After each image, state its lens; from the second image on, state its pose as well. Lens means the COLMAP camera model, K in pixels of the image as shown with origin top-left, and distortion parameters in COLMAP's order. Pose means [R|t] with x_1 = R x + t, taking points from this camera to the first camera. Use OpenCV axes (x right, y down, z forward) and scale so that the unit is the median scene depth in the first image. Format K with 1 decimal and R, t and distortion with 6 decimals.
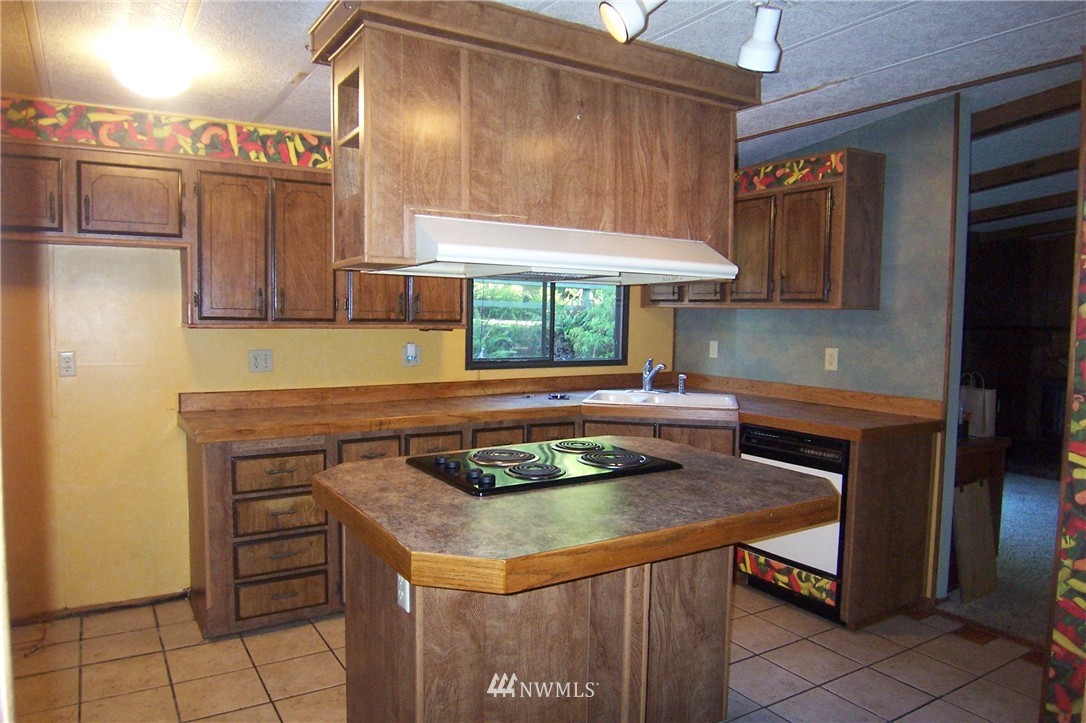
lens RADIAL K [[725.8, 0, 542.4], [0, 725.8, 362.6], [0, 0, 1]] dist [-0.059354, -0.008067]
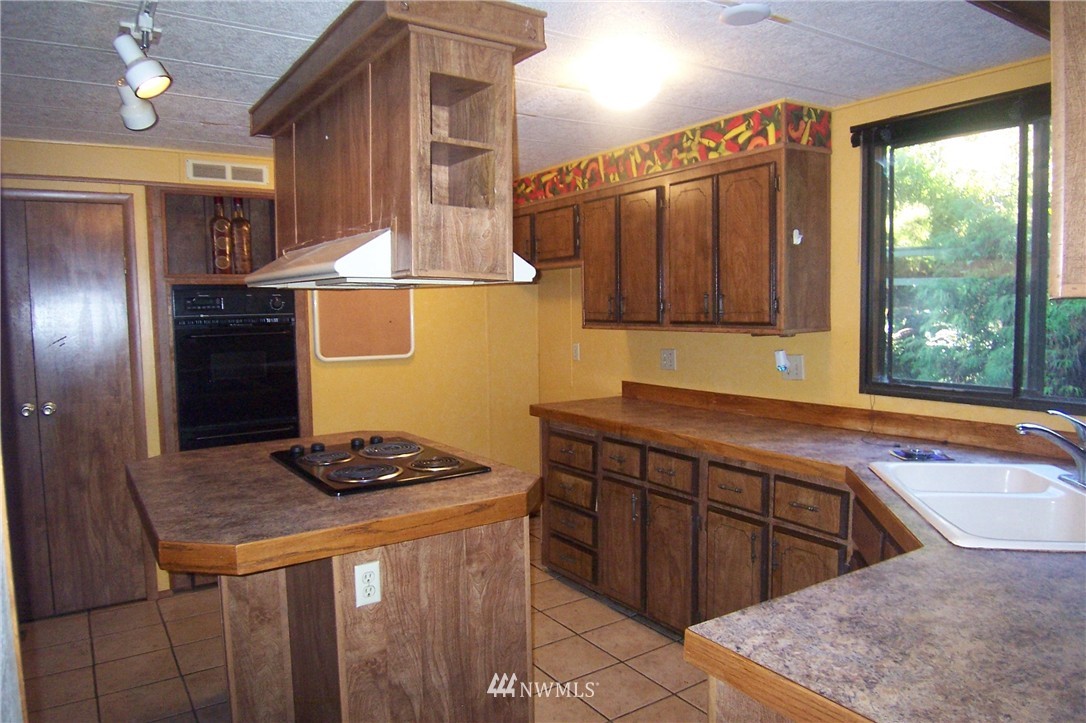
lens RADIAL K [[725.8, 0, 542.0], [0, 725.8, 361.9], [0, 0, 1]] dist [-0.059354, -0.008067]
pose [[0.013943, 0.062976, -0.997918, 0.733854], [-0.050391, 0.996791, 0.062201, -0.060186], [0.998632, 0.049419, 0.017071, 0.848020]]
